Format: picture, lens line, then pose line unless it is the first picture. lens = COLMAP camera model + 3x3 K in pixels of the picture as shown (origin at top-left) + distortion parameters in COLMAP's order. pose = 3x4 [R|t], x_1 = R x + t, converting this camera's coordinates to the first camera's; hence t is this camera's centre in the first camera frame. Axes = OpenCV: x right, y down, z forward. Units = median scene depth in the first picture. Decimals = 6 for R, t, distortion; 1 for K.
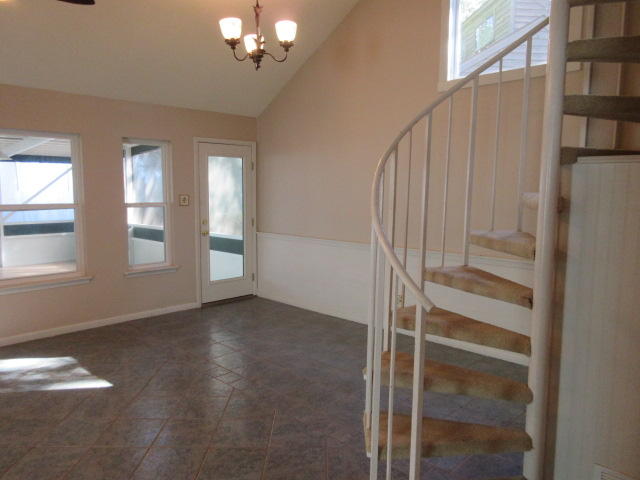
lens RADIAL K [[477.0, 0, 321.6], [0, 477.0, 239.7], [0, 0, 1]] dist [0.008657, 0.003746]
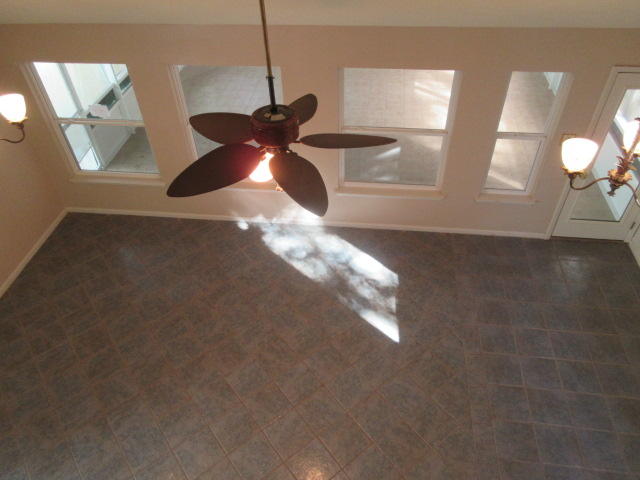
lens RADIAL K [[477.0, 0, 319.0], [0, 477.0, 239.6], [0, 0, 1]] dist [0.008657, 0.003746]
pose [[0.605670, 0.527786, -0.595488, 0.055664], [-0.042545, 0.768776, 0.638101, -0.681963], [0.794578, -0.361144, 0.488079, 0.275293]]
